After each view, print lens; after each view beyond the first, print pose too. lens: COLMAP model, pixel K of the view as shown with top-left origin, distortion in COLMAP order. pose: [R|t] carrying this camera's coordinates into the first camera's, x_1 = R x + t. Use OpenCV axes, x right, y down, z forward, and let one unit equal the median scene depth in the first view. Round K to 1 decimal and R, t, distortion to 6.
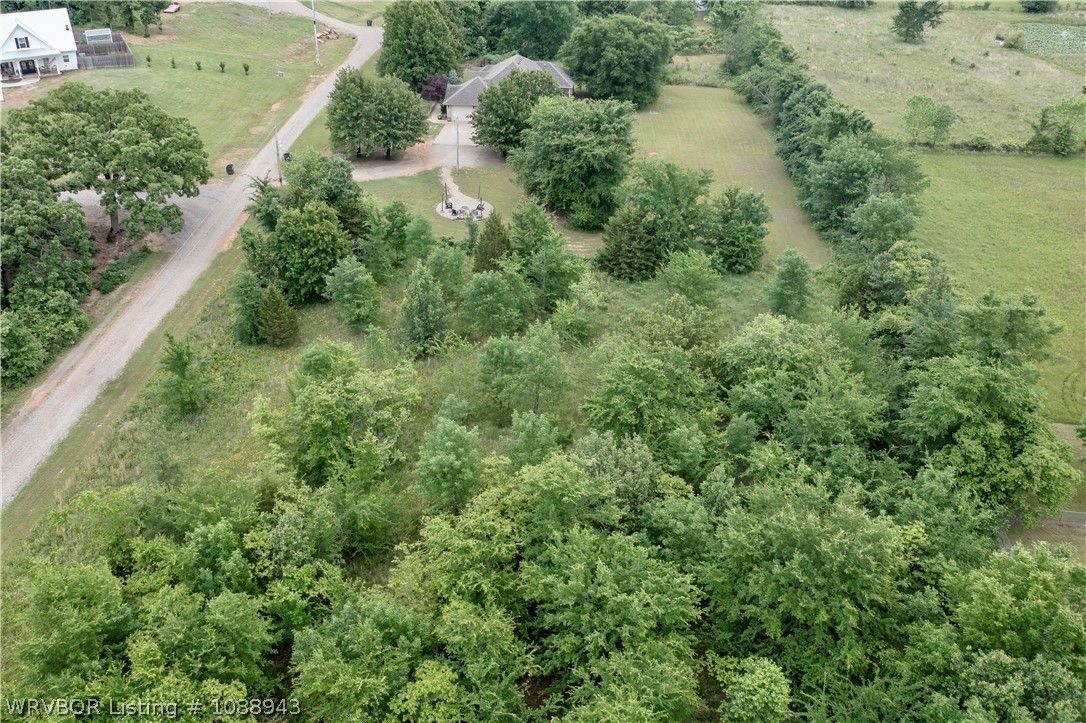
lens RADIAL K [[1069.8, 0, 540.7], [0, 1069.8, 357.6], [0, 0, 1]] dist [-0.015078, 0.000000]
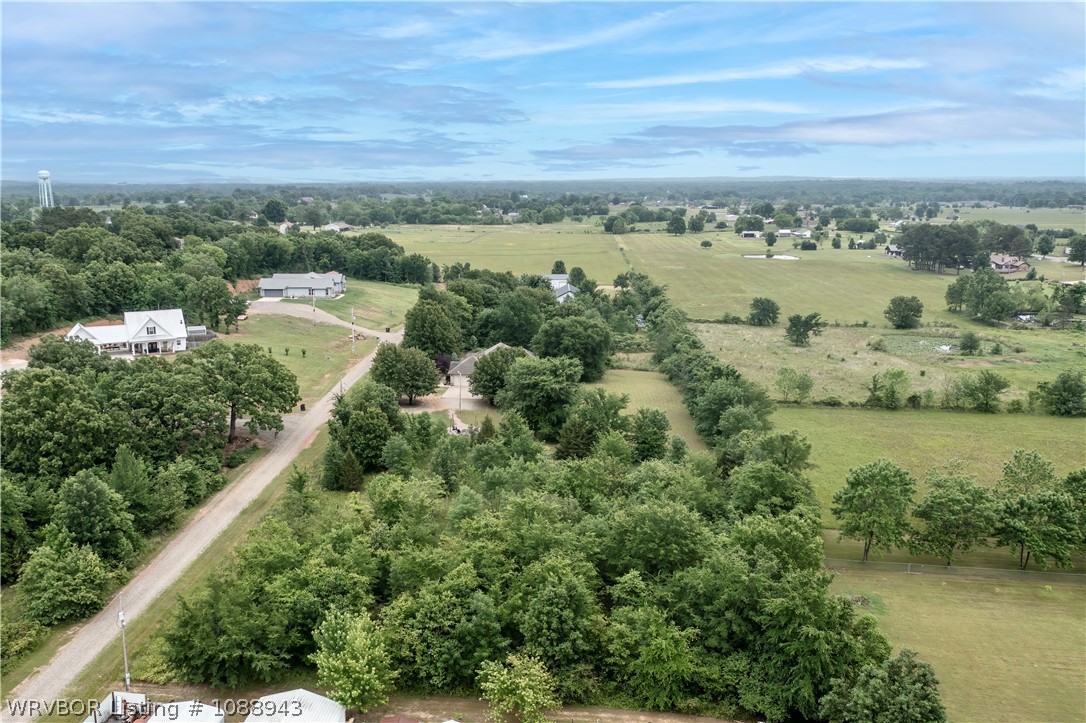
lens RADIAL K [[858.1, 0, 543.9], [0, 858.1, 364.1], [0, 0, 1]] dist [-0.016742, 0.011035]
pose [[0.999523, -0.003350, 0.030690, 0.000164], [0.011337, 0.964465, -0.263967, 0.070378], [-0.028715, 0.264189, 0.964043, -0.131564]]
